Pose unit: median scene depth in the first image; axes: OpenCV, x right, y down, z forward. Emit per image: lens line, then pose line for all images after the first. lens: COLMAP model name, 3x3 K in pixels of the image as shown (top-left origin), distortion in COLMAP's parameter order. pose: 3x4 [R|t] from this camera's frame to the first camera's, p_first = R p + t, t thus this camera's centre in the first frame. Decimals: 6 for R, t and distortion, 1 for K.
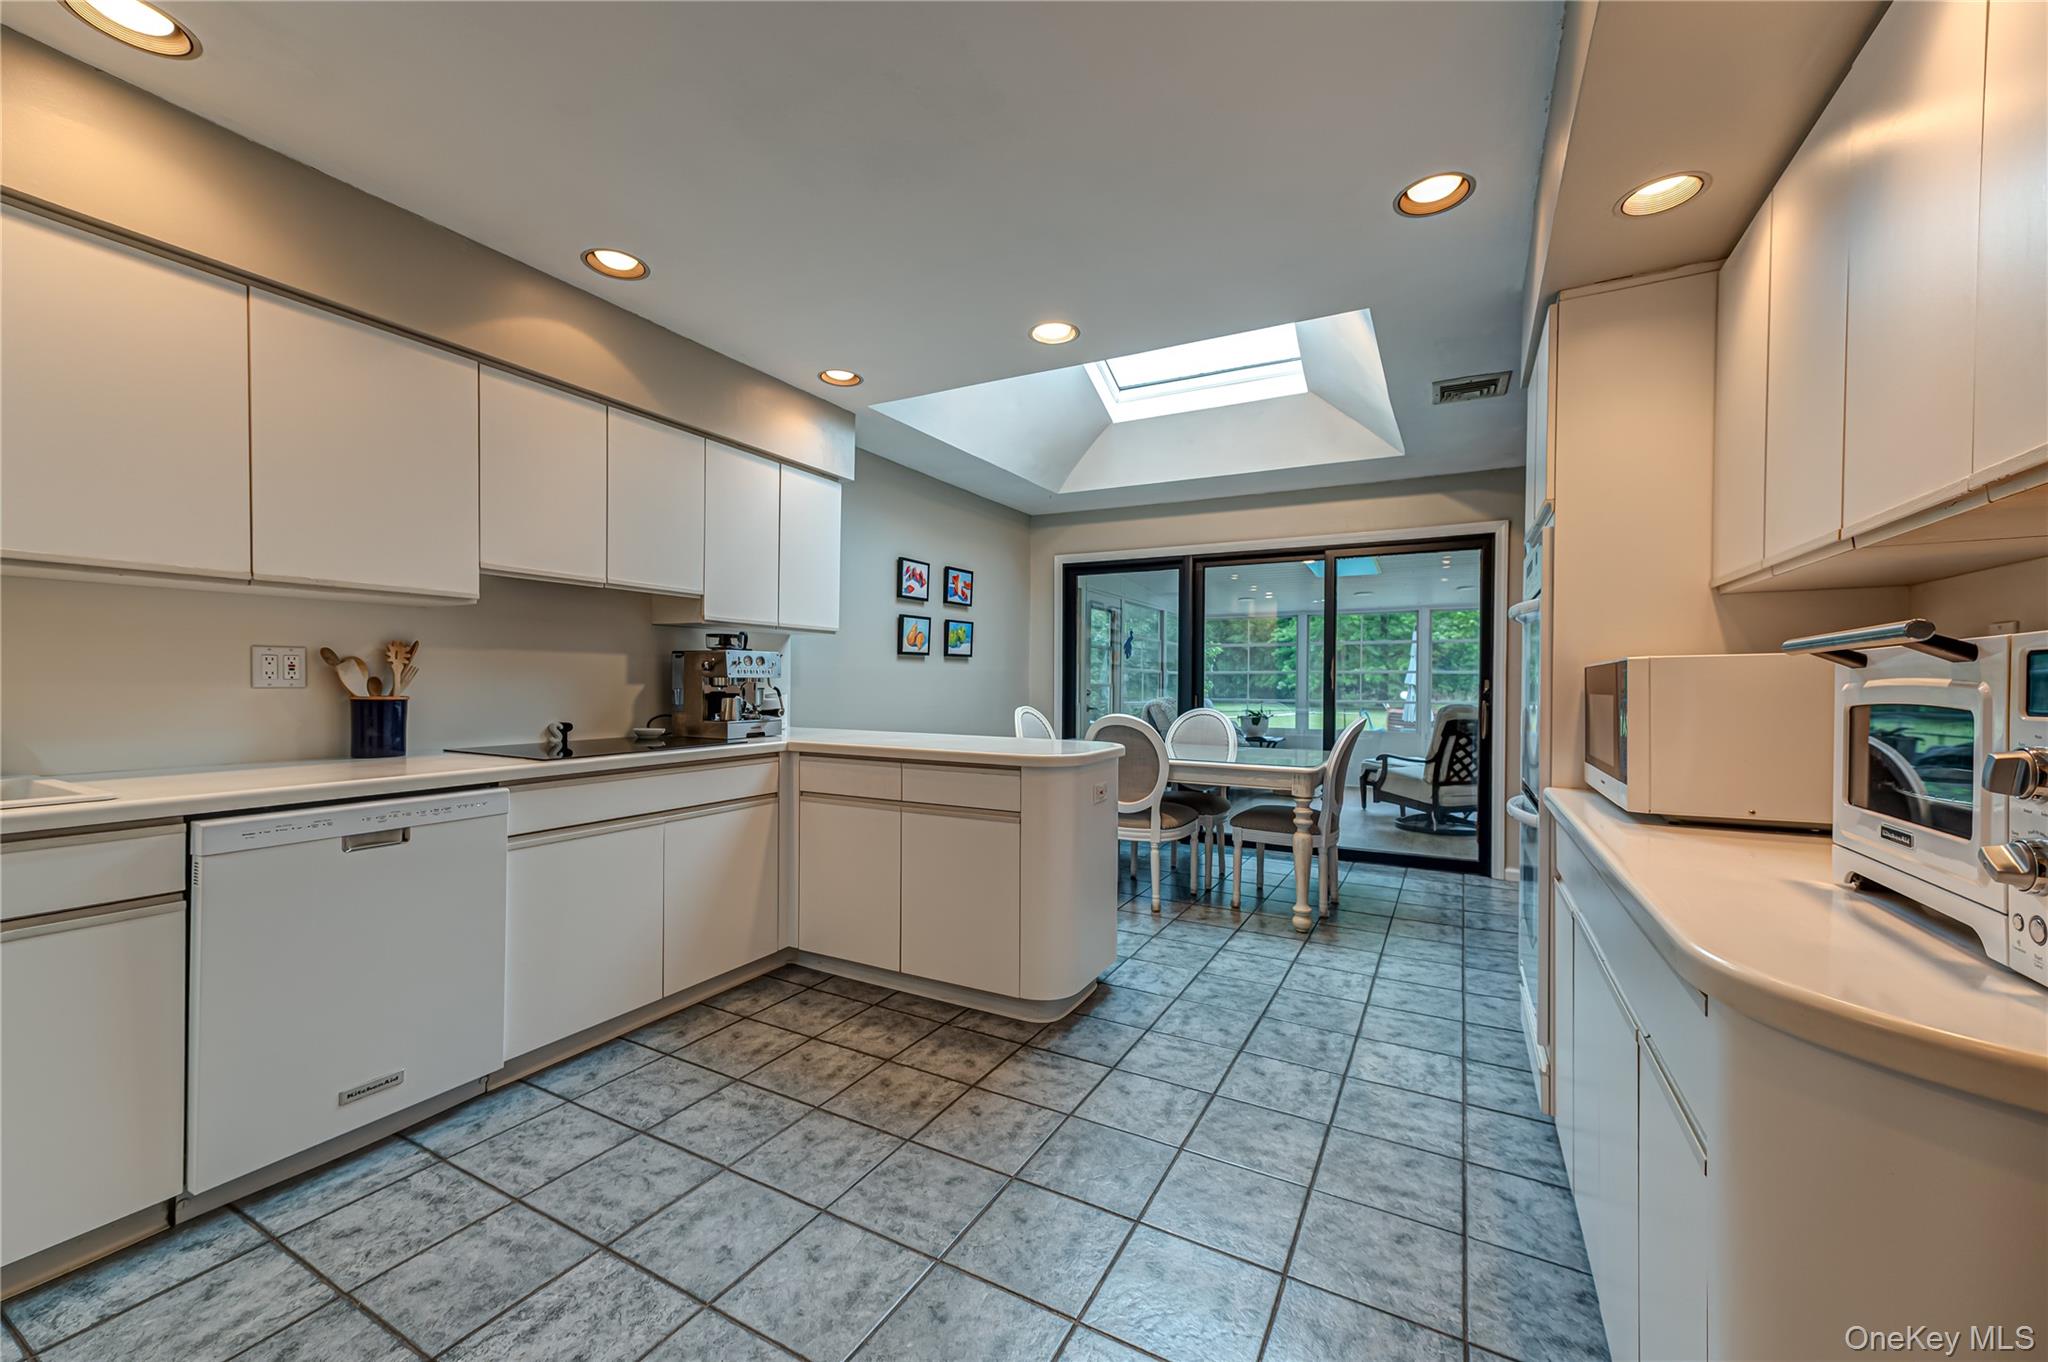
lens RADIAL K [[798.7, 0, 1017.0], [0, 798.7, 687.2], [0, 0, 1]] dist [0.012163, 0.000647]
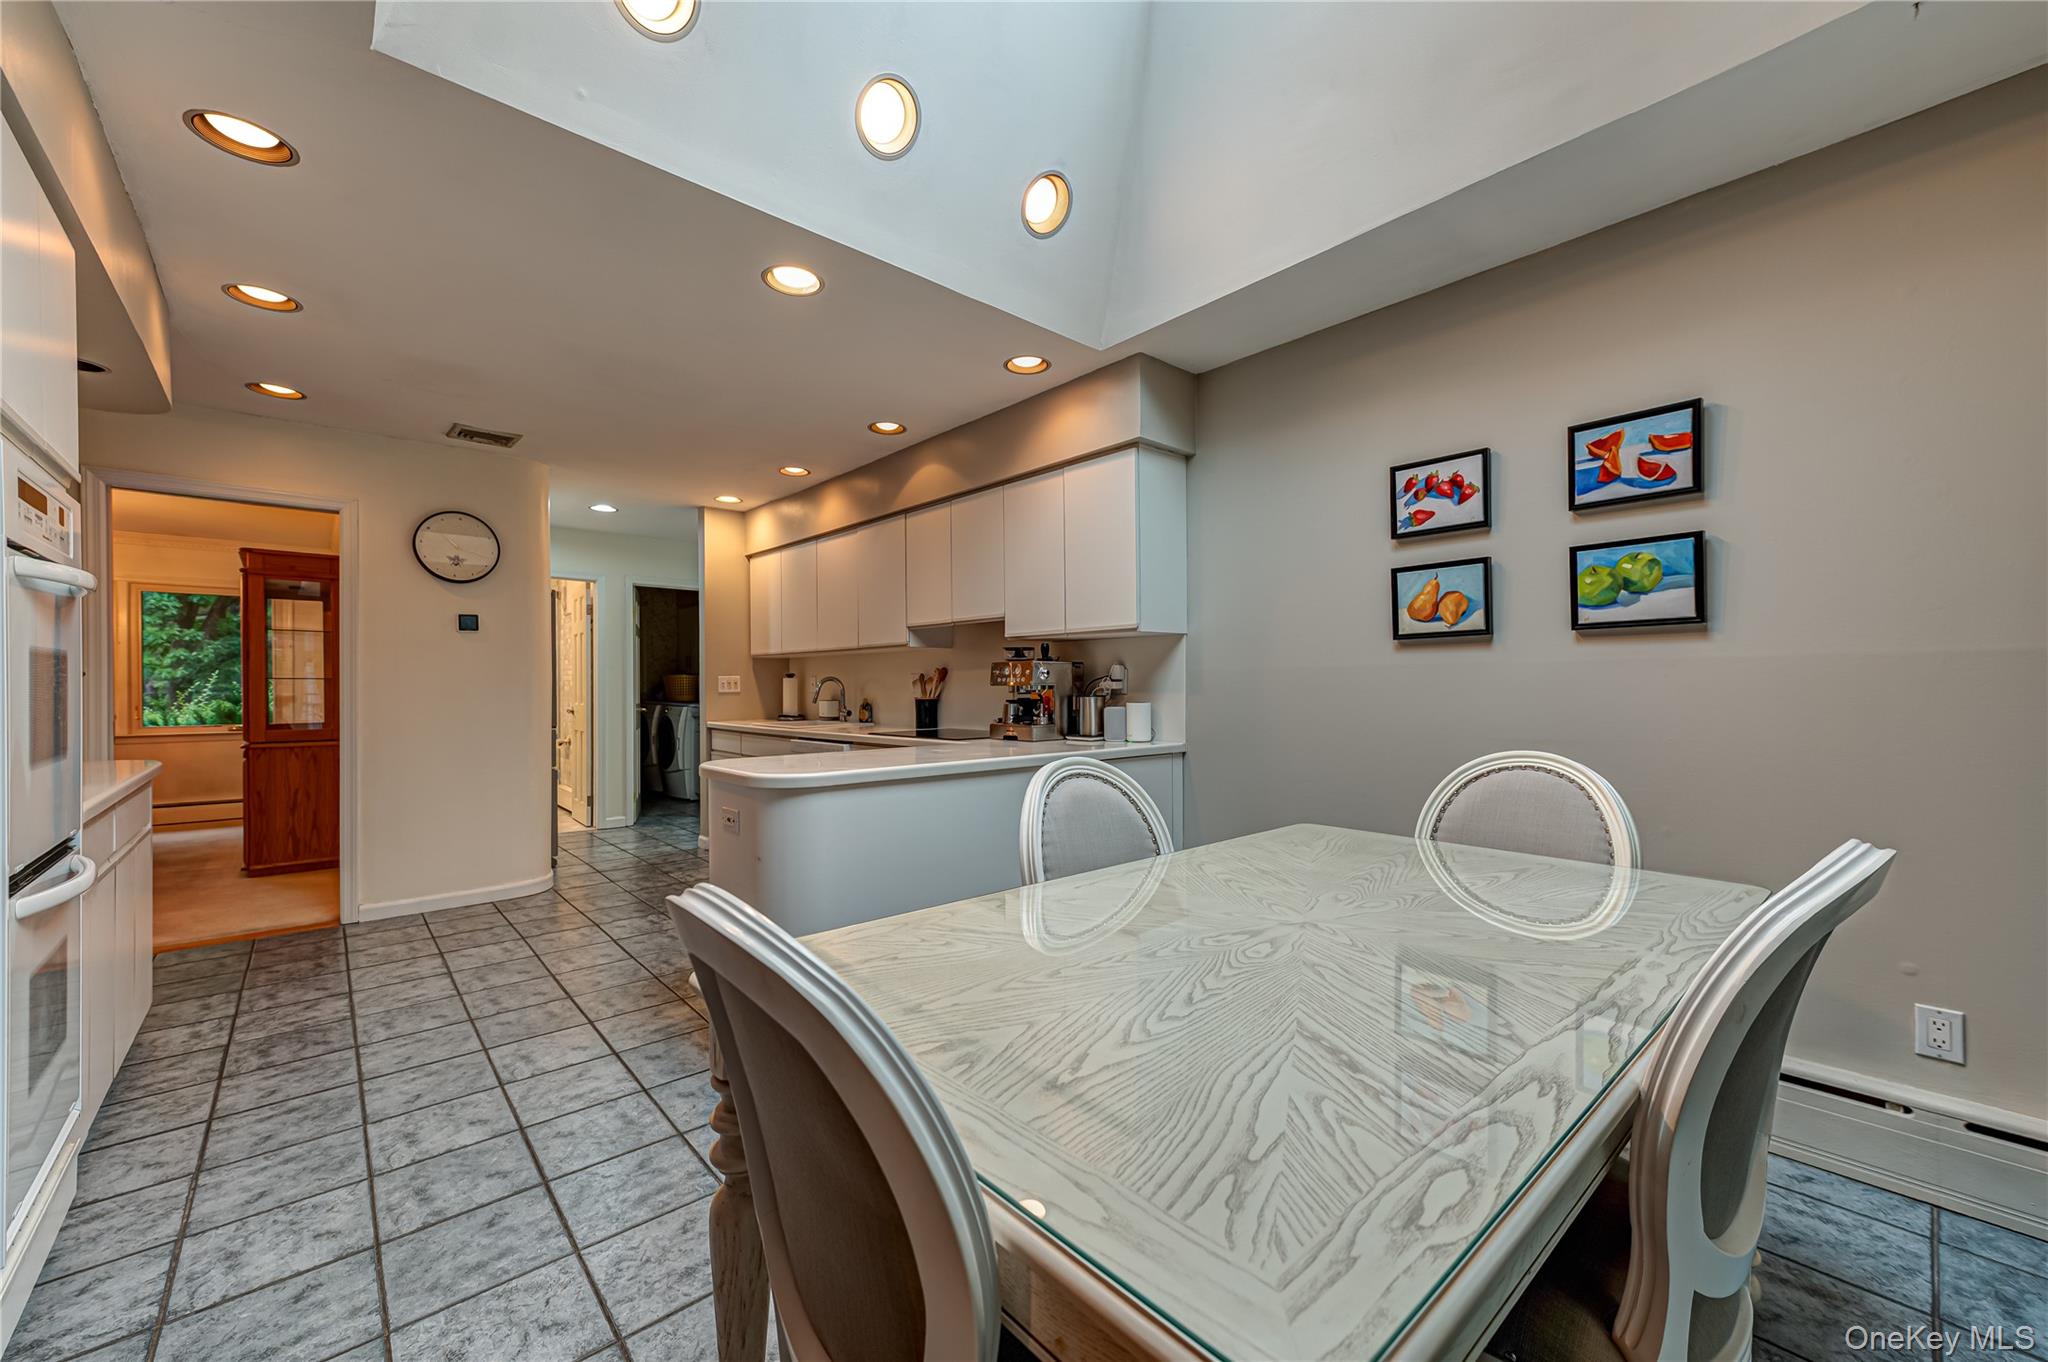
lens RADIAL K [[798.7, 0, 1016.2], [0, 798.7, 682.3], [0, 0, 1]] dist [0.012163, 0.000647]
pose [[-0.339454, -0.010381, -0.940565, 0.712360], [-0.005324, 0.999944, -0.009115, -0.006019], [0.940607, 0.001913, -0.339491, 1.402215]]
